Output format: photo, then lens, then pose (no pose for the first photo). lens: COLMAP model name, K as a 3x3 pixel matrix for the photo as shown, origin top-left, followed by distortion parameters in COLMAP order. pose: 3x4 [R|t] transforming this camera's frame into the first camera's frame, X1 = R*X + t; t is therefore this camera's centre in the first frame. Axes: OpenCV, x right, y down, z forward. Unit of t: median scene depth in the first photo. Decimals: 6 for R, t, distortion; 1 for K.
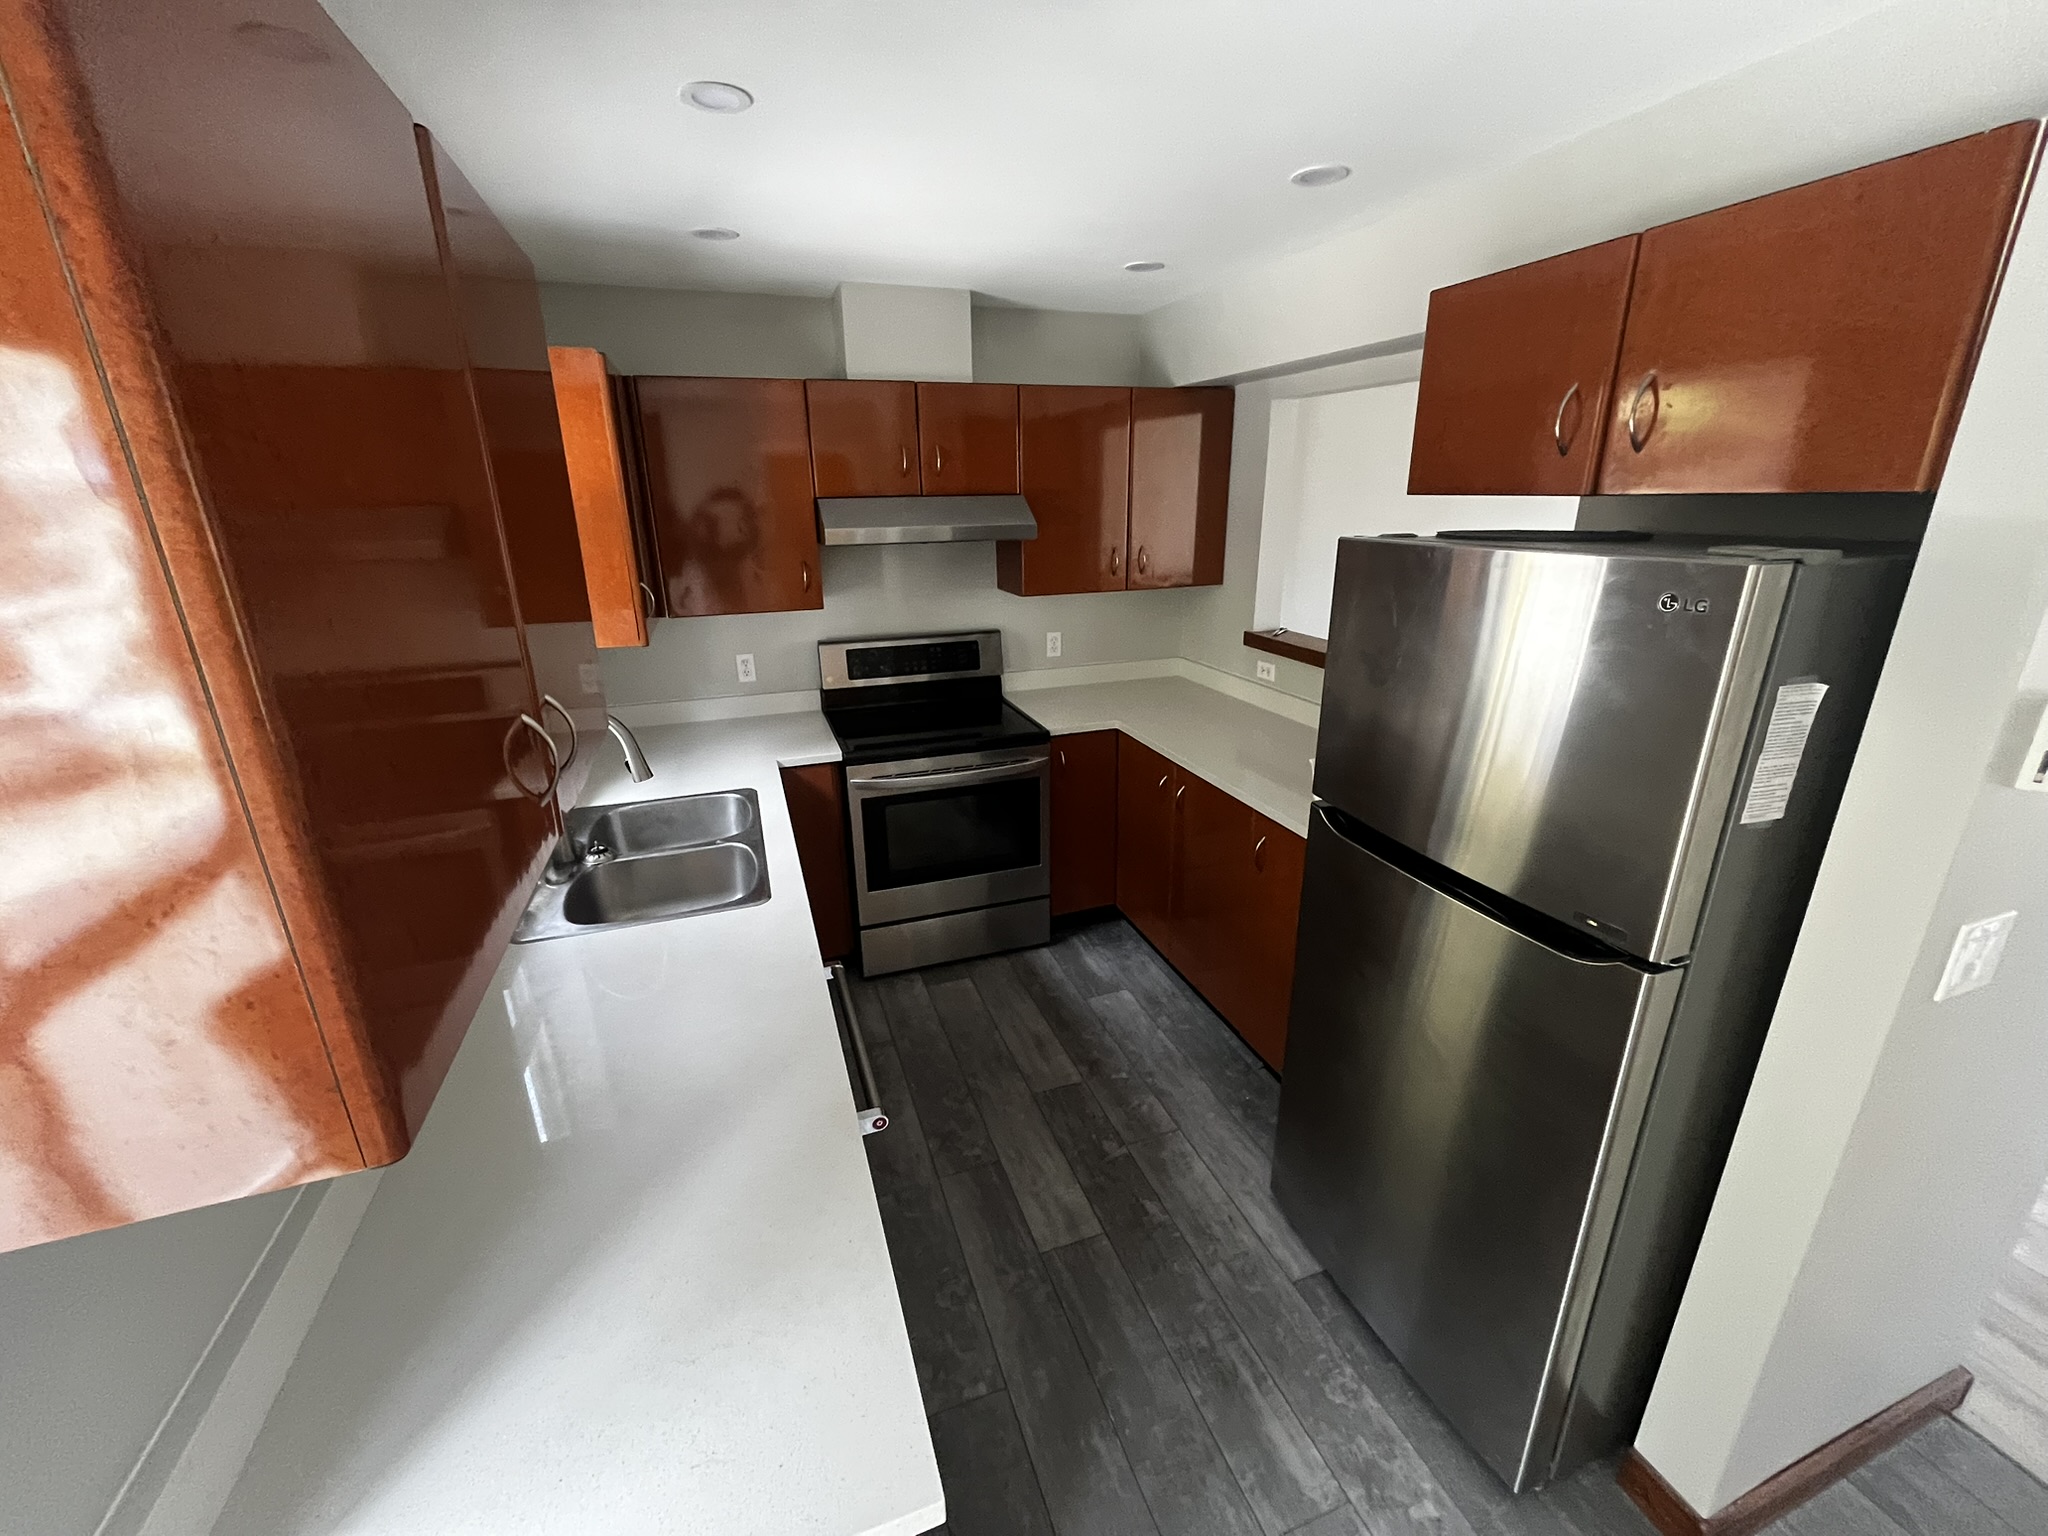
lens RADIAL K [[826.5, 0, 1021.1], [0, 826.5, 766.0], [0, 0, 1]] dist [-0.003077, -0.000463]
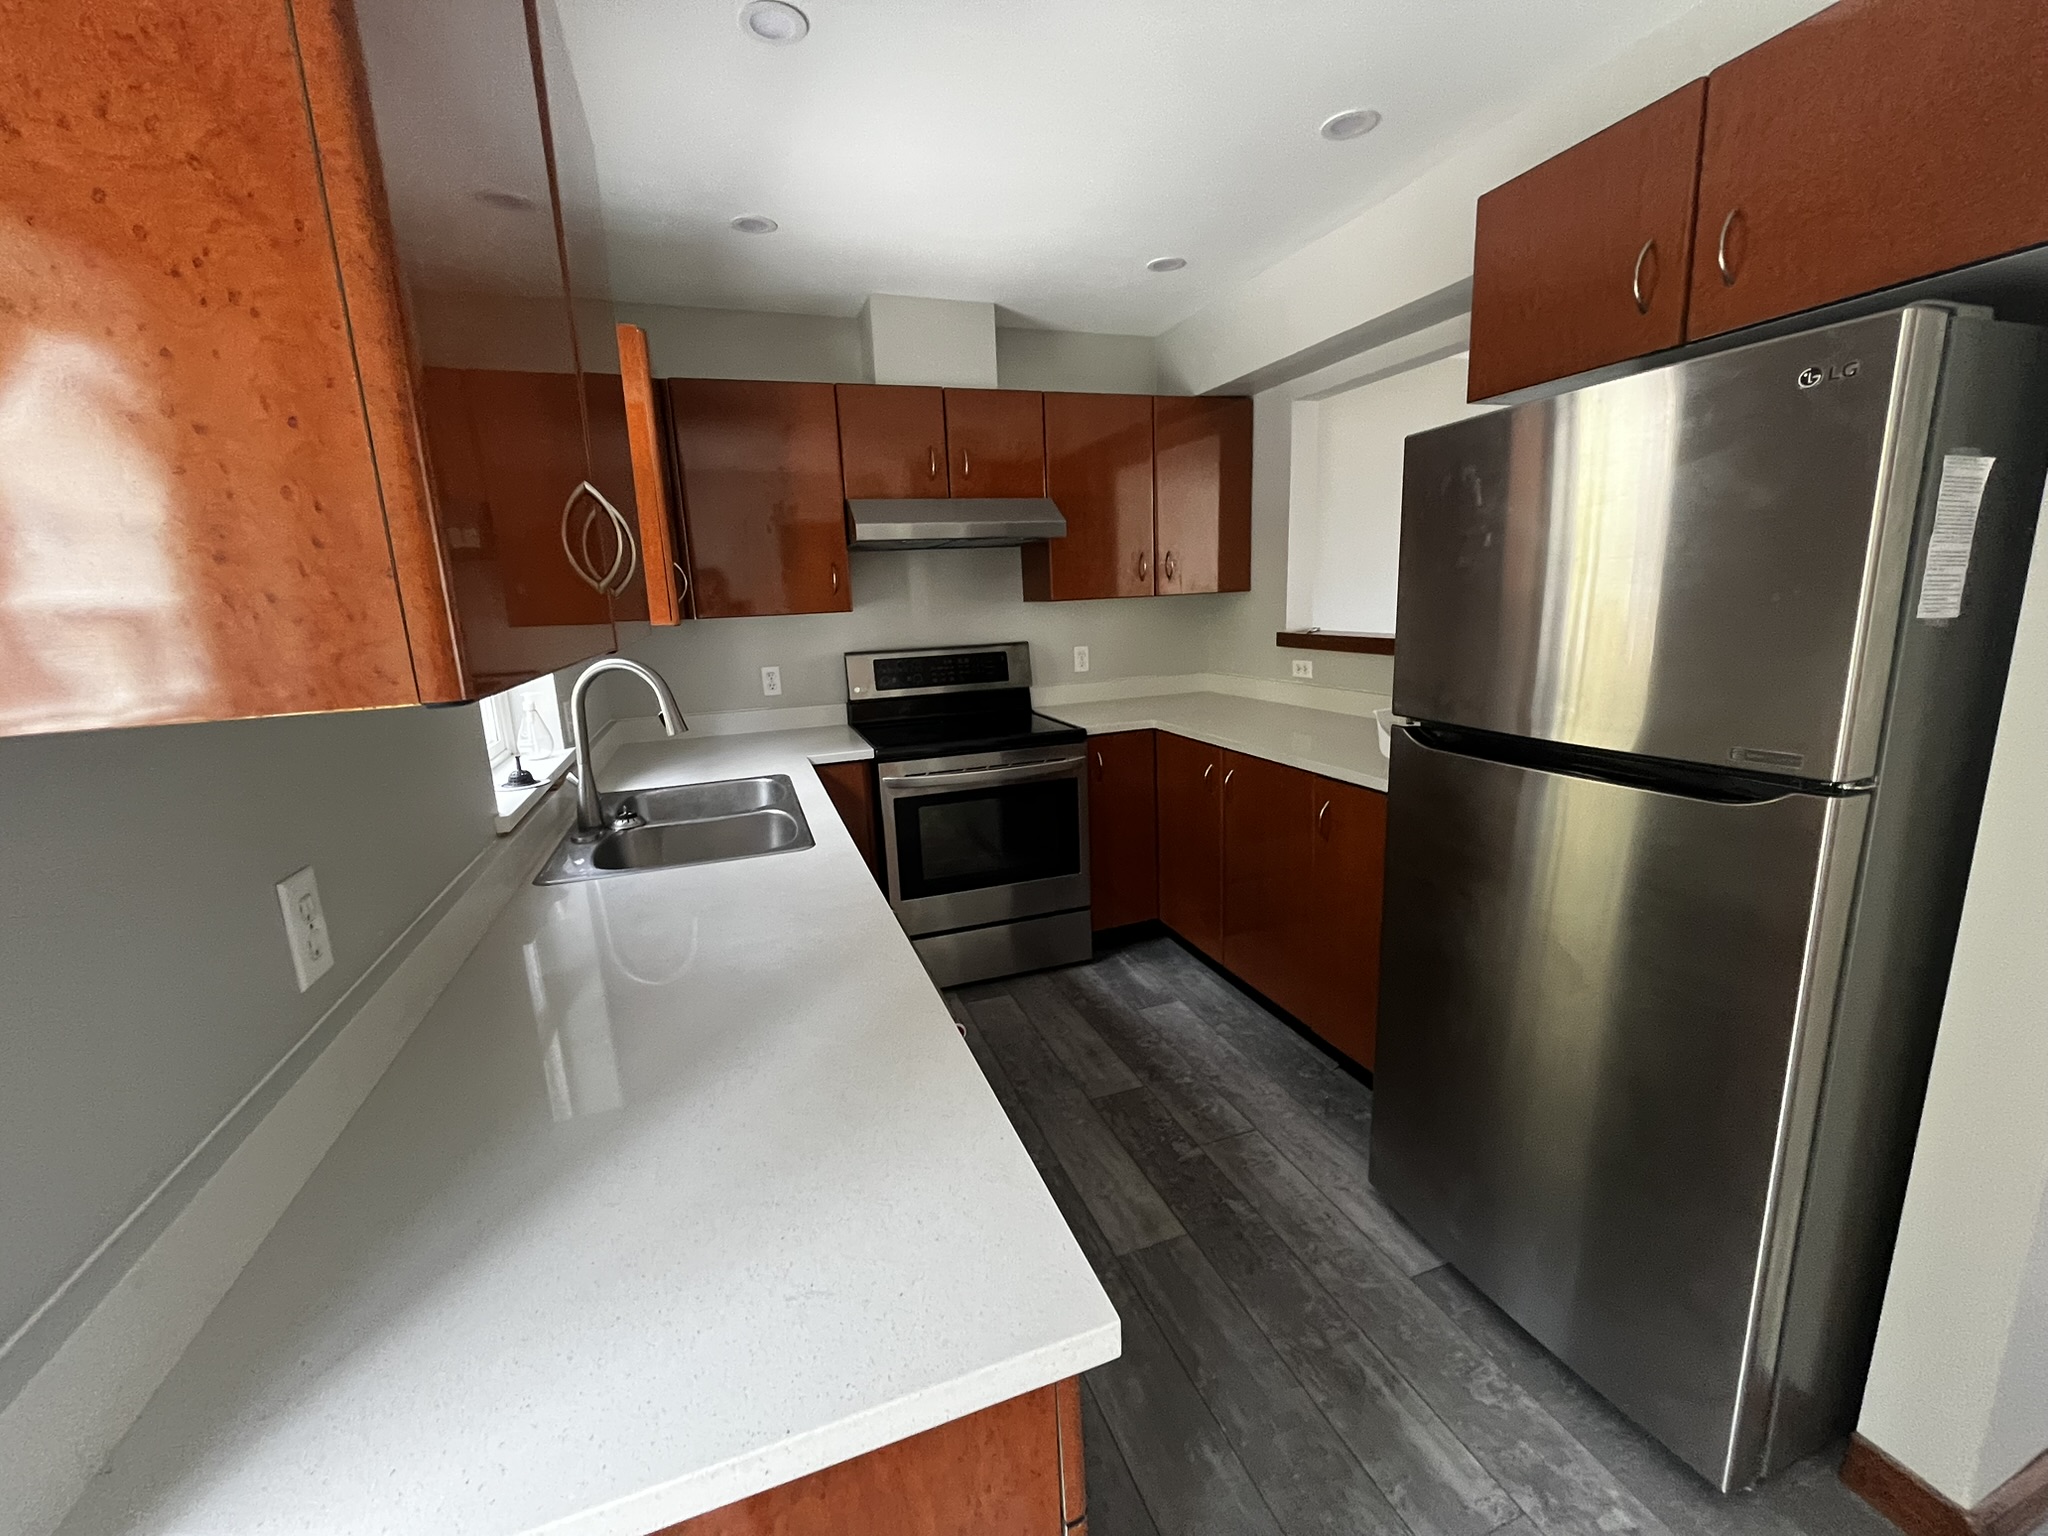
lens RADIAL K [[826.5, 0, 1021.1], [0, 826.5, 766.0], [0, 0, 1]] dist [-0.003077, -0.000463]
pose [[0.999591, -0.028537, -0.002037, -0.053716], [0.028098, 0.992635, -0.117840, 0.148736], [0.005385, 0.117734, 0.993031, 0.056346]]
